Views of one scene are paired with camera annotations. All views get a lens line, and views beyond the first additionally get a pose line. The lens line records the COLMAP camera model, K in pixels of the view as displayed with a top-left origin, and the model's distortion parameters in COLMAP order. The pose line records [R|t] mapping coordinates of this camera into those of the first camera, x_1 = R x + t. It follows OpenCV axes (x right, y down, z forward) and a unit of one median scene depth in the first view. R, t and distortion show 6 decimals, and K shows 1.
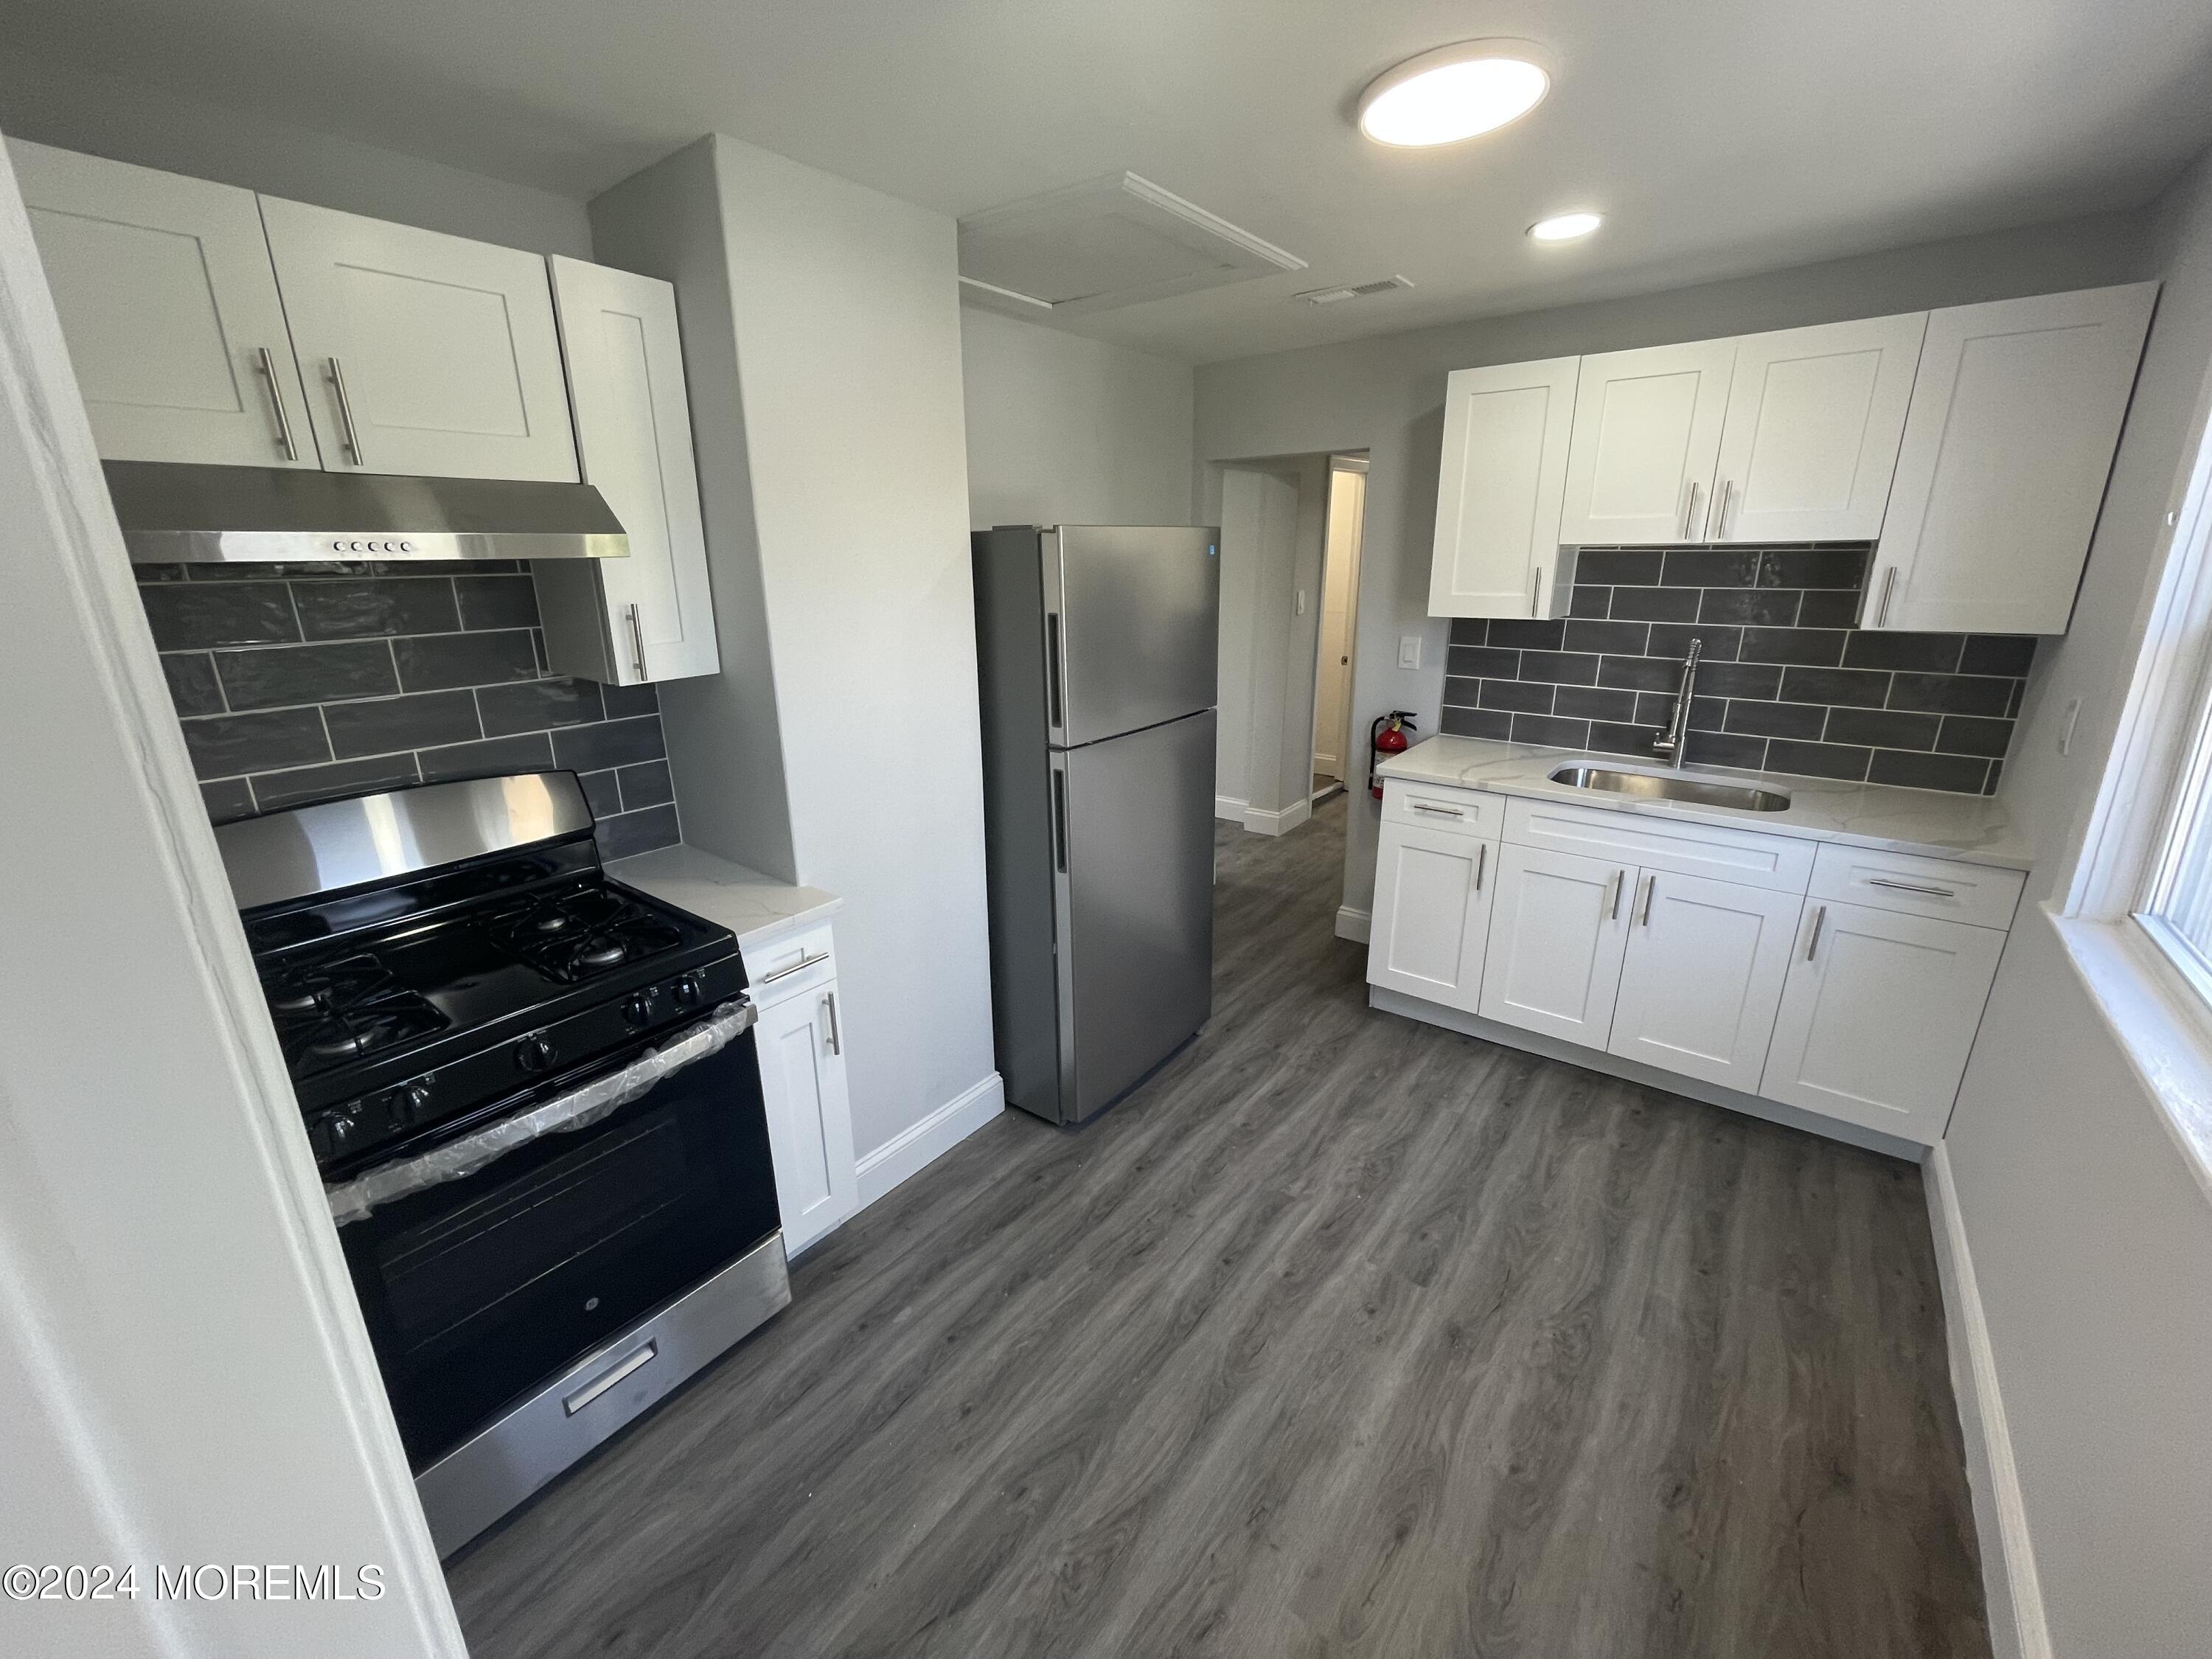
lens RADIAL K [[897.6, 0, 1104.9], [0, 897.6, 819.7], [0, 0, 1]] dist [0.008807, 0.001572]
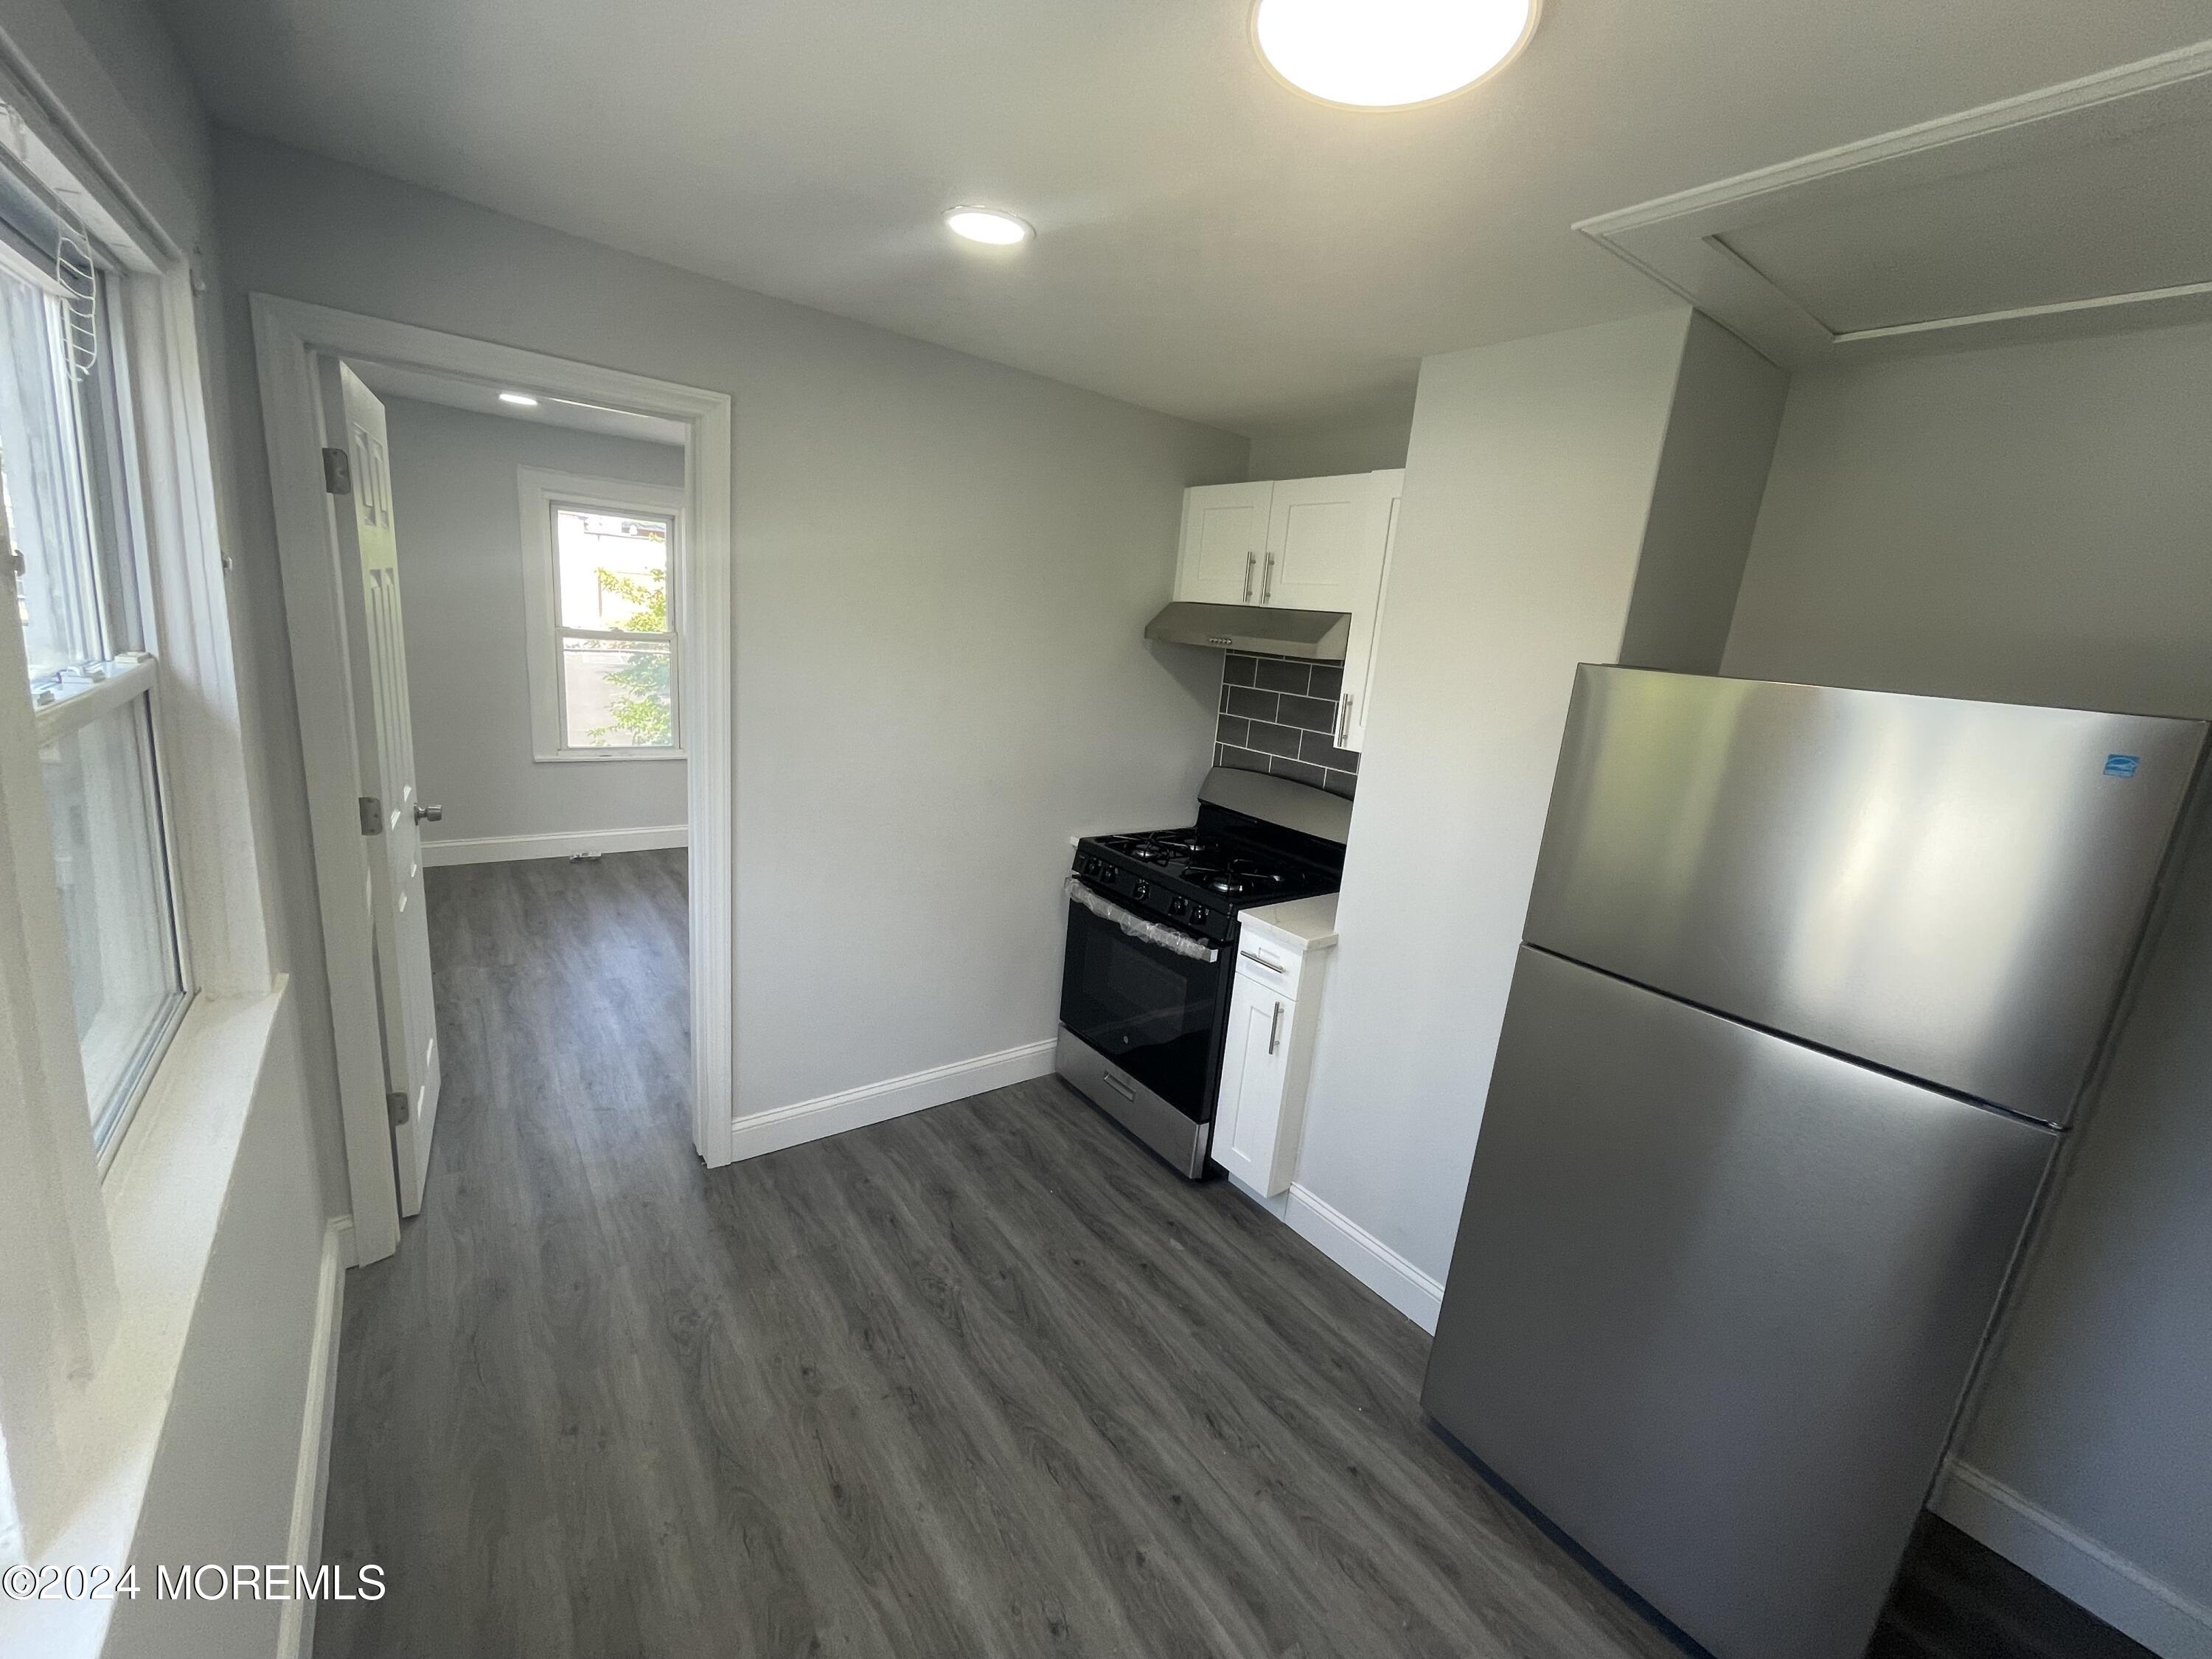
lens RADIAL K [[897.6, 0, 1101.1], [0, 897.6, 823.9], [0, 0, 1]] dist [0.008807, 0.001572]
pose [[-0.268877, 0.201075, -0.941952, 0.926411], [-0.361205, 0.885543, 0.292139, -0.317387], [0.892881, 0.418787, -0.165473, 0.929114]]
